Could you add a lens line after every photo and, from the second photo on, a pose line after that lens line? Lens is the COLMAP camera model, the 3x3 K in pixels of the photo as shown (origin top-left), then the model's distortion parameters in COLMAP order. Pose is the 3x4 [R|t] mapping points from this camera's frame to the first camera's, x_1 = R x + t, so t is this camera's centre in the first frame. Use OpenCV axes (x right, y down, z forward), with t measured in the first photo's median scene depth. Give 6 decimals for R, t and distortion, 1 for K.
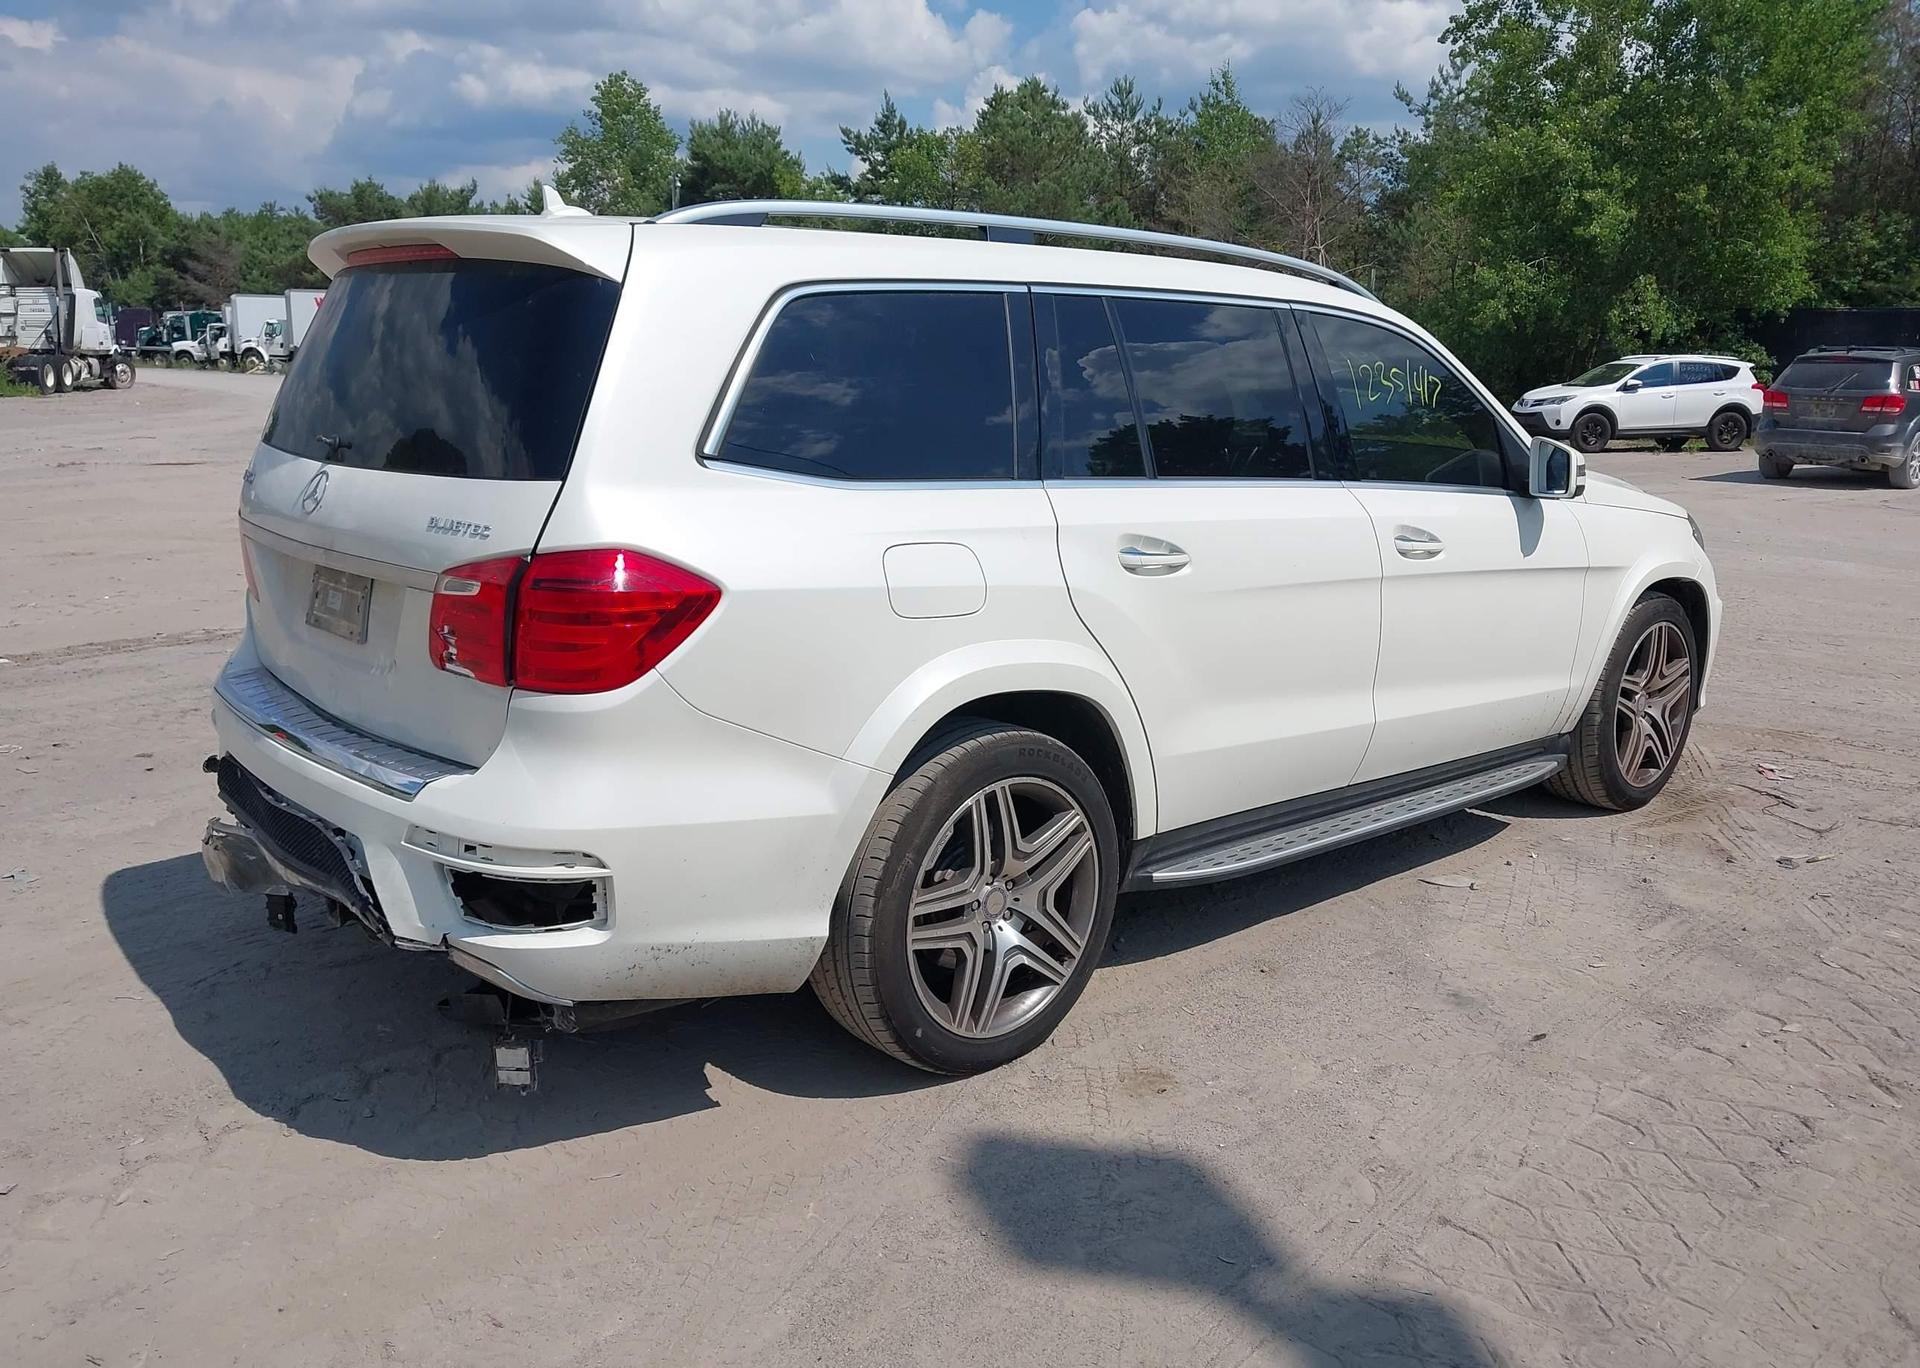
lens RADIAL K [[1541.1, 0, 950.5], [0, 1541.1, 688.2], [0, 0, 1]] dist [0.022812, -0.024658]
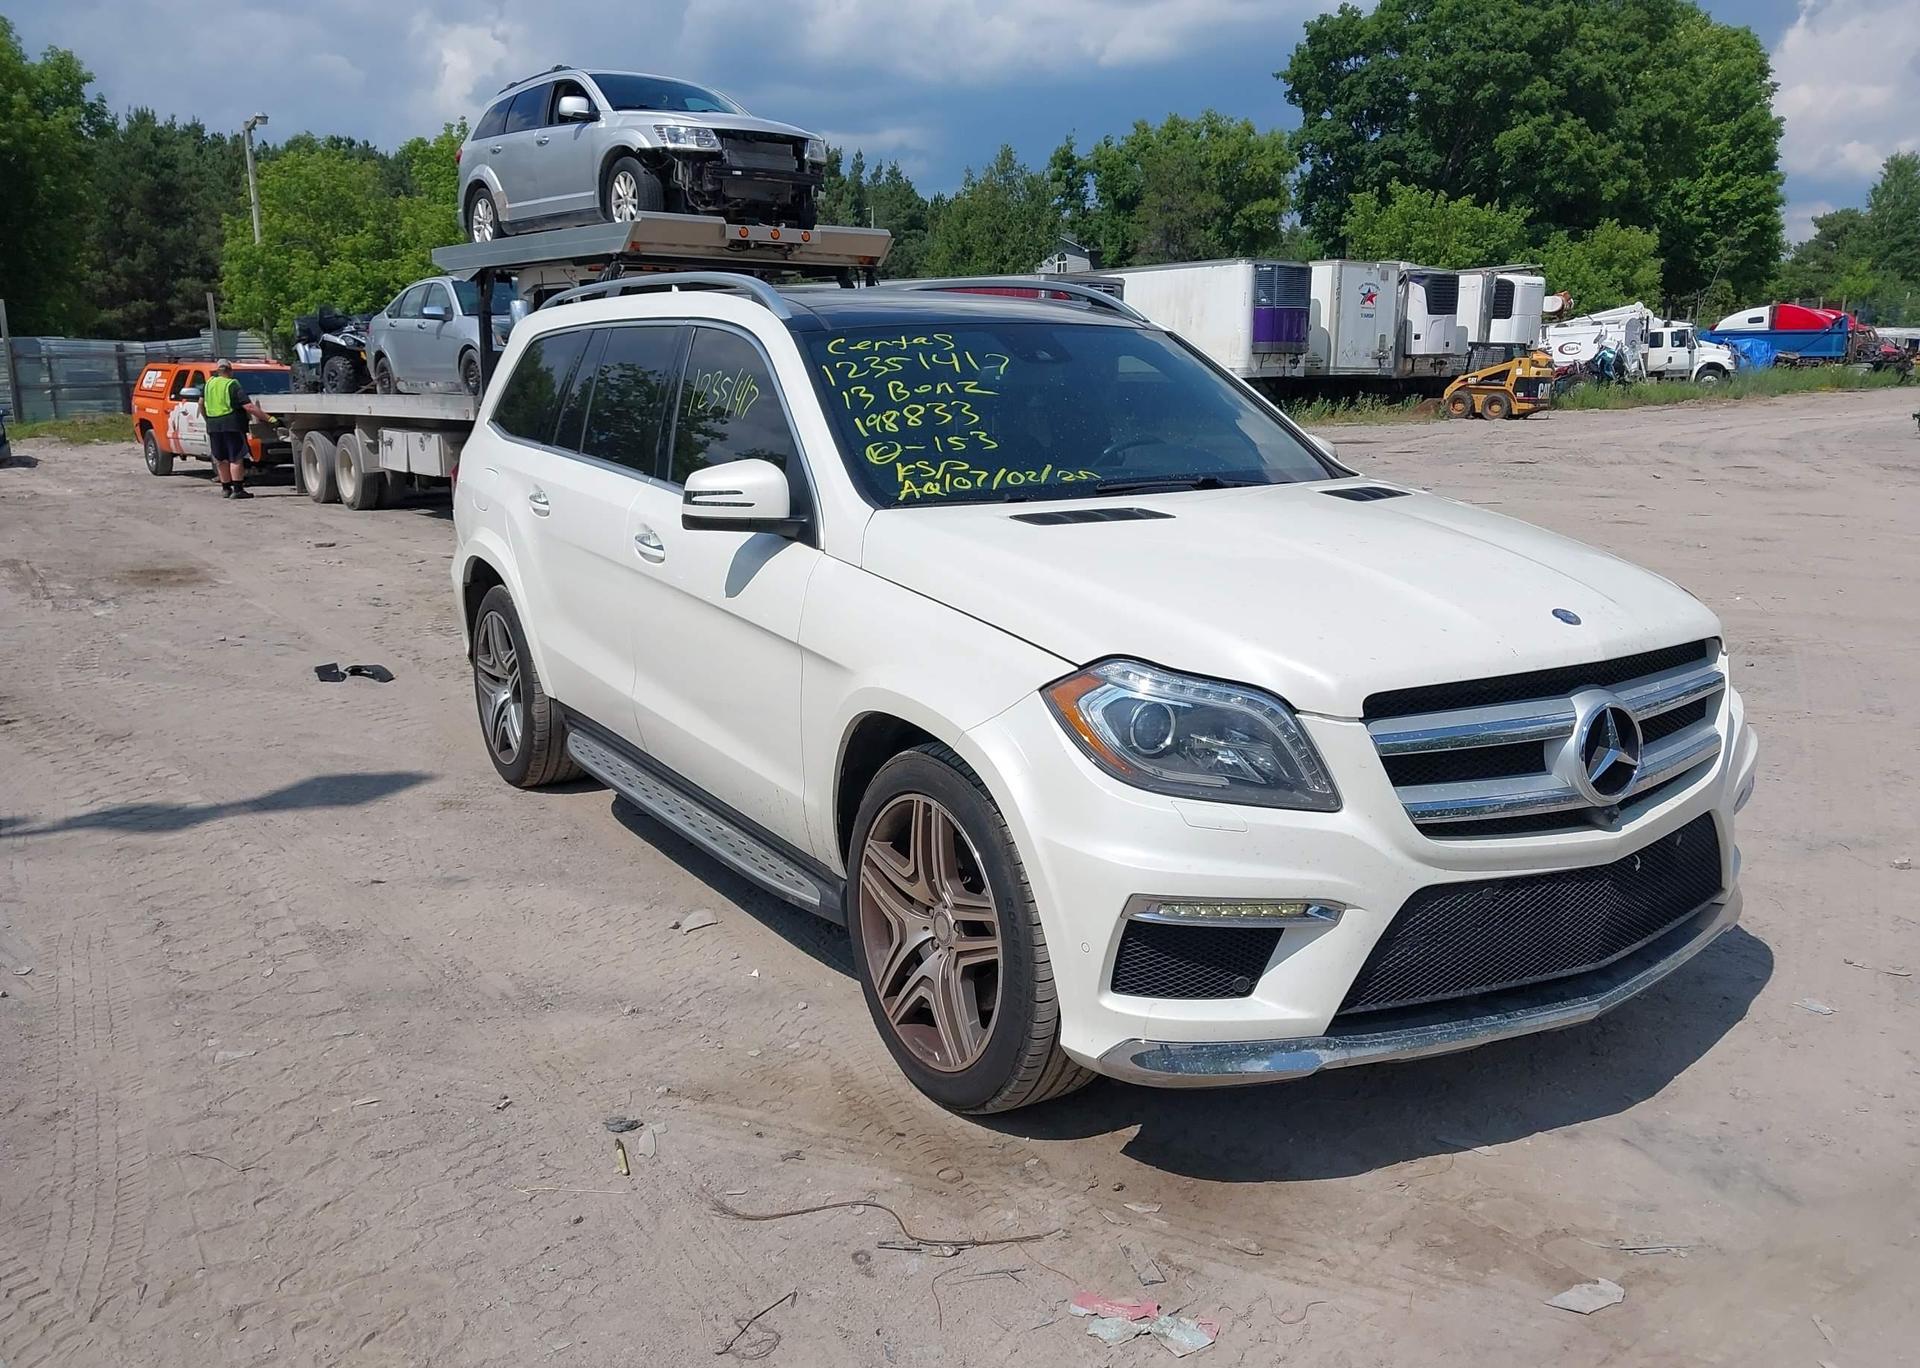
lens RADIAL K [[1541.1, 0, 969.1], [0, 1541.1, 682.1], [0, 0, 1]] dist [0.022812, -0.024658]
pose [[-0.158736, 0.185113, -0.969812, 1.227480], [-0.205287, 0.954611, 0.215812, -0.259829], [0.965743, 0.233348, -0.113530, 1.277227]]
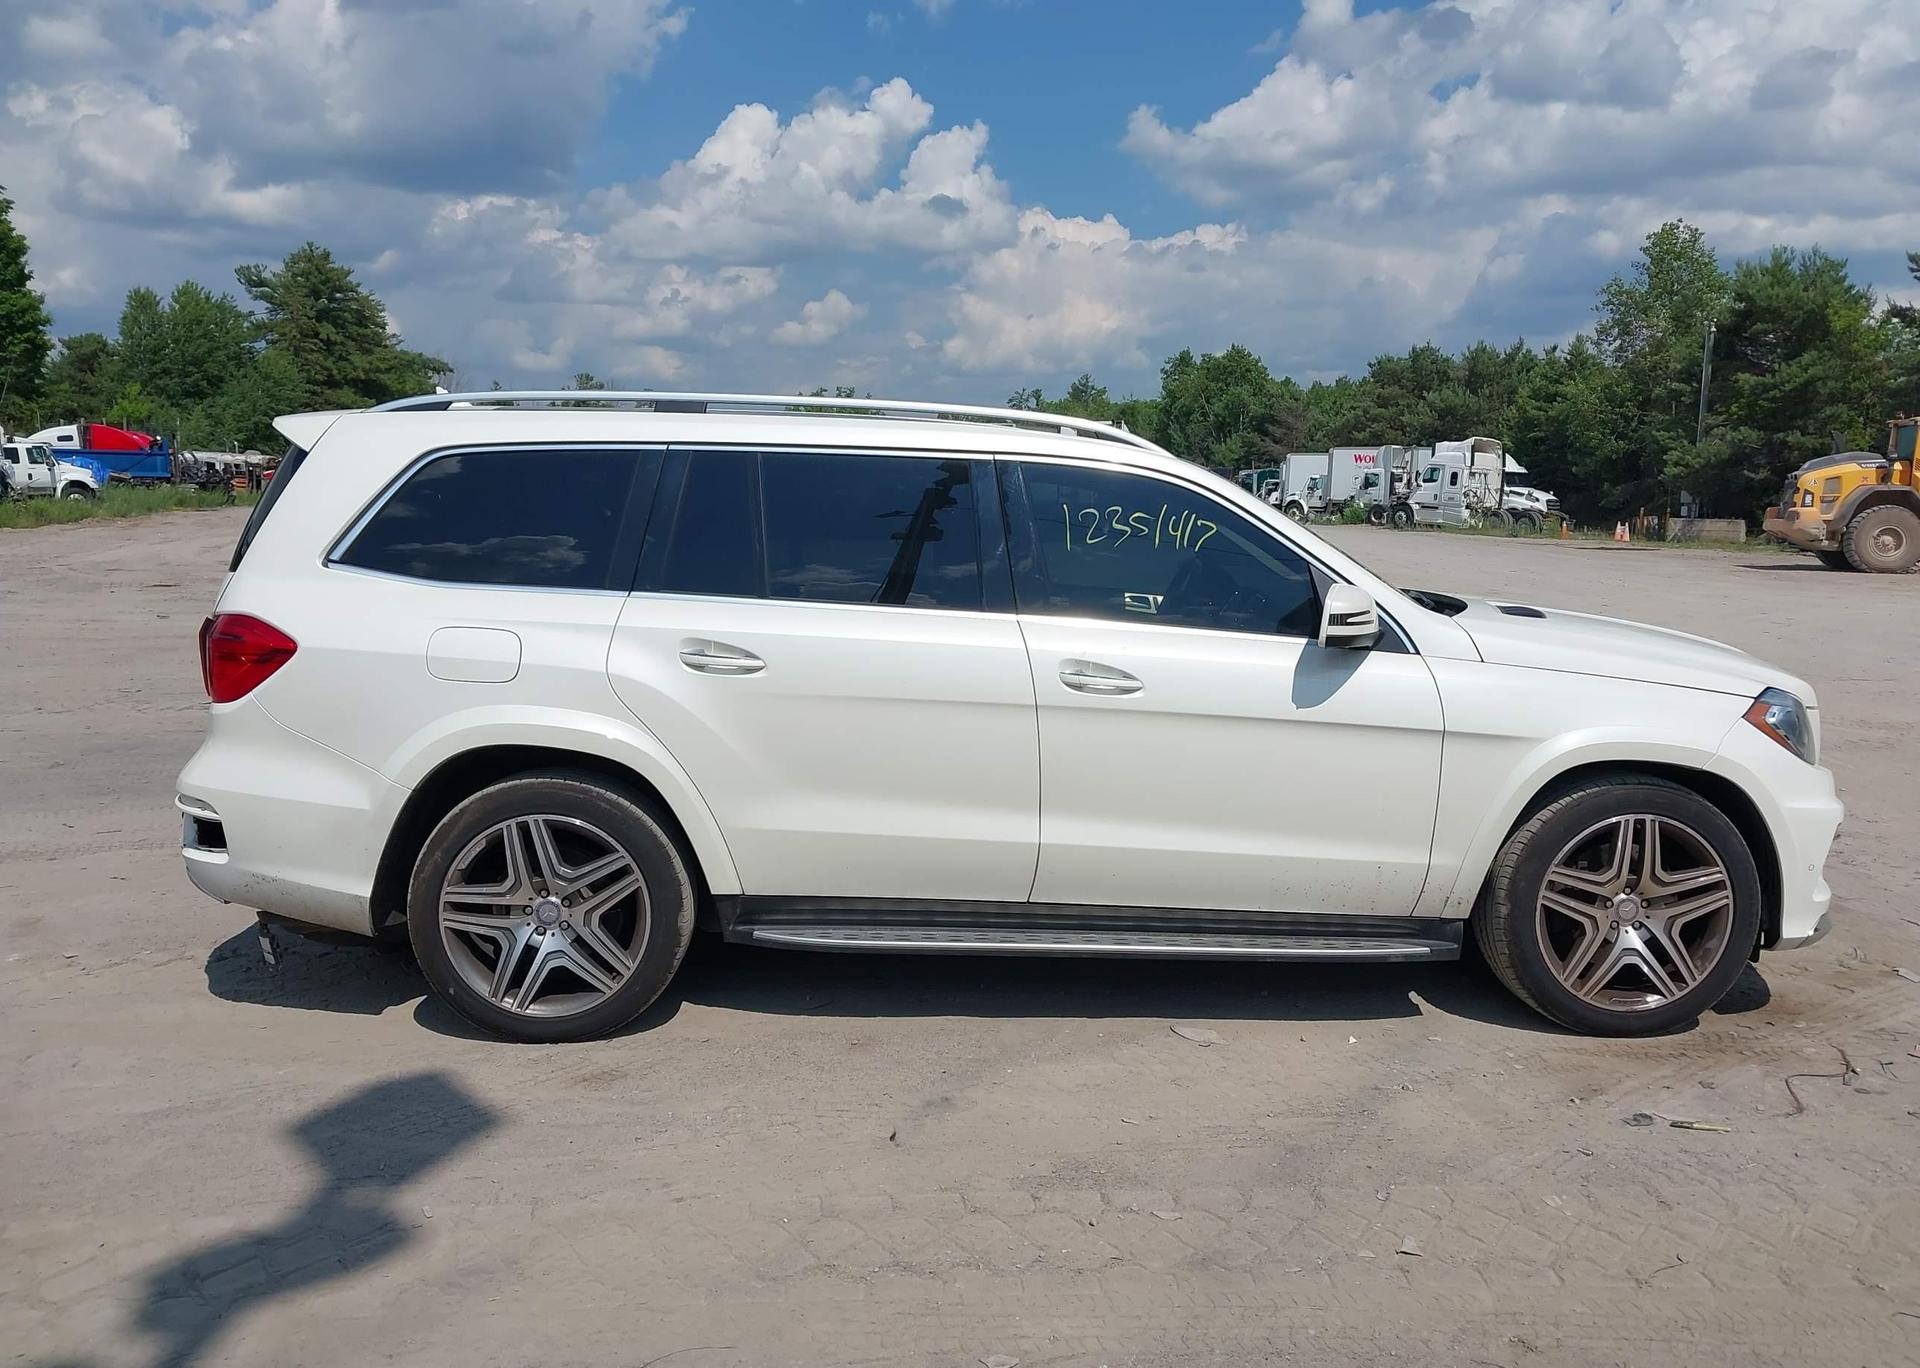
lens RADIAL K [[1541.1, 0, 947.1], [0, 1541.1, 672.9], [0, 0, 1]] dist [0.022812, -0.024658]
pose [[0.777079, 0.070382, -0.625456, 0.820819], [-0.135864, 0.989057, -0.057502, -0.023174], [0.614565, 0.129661, 0.778138, 0.128768]]
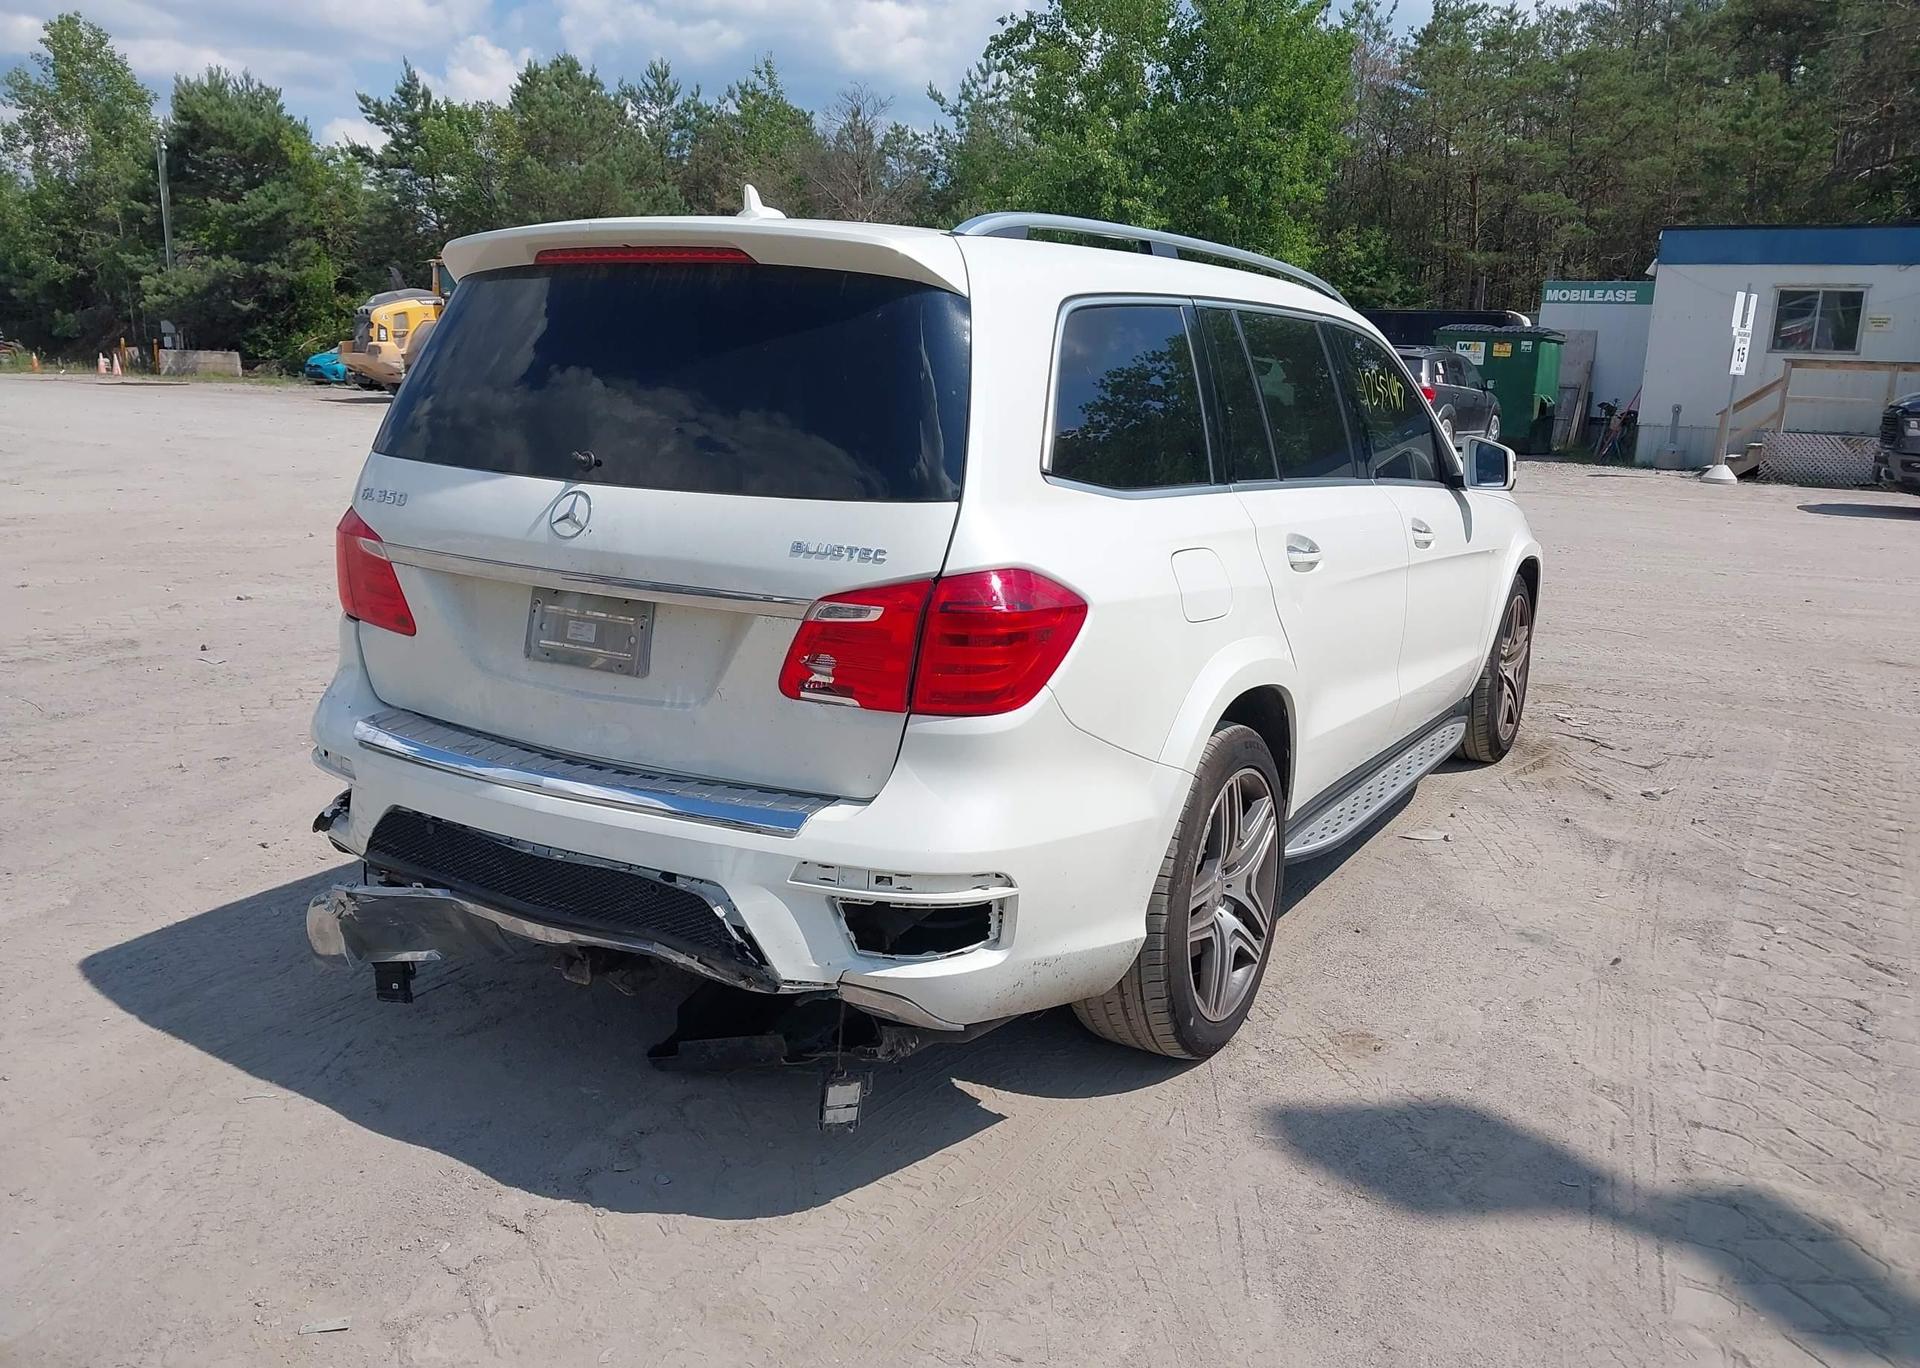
lens RADIAL K [[1541.1, 0, 960.5], [0, 1541.1, 694.2], [0, 0, 1]] dist [0.022812, -0.024658]
pose [[0.951552, -0.058162, 0.301938, -0.337604], [0.054729, 0.998304, 0.019826, -0.018341], [-0.302579, -0.002341, 0.953121, 0.039681]]
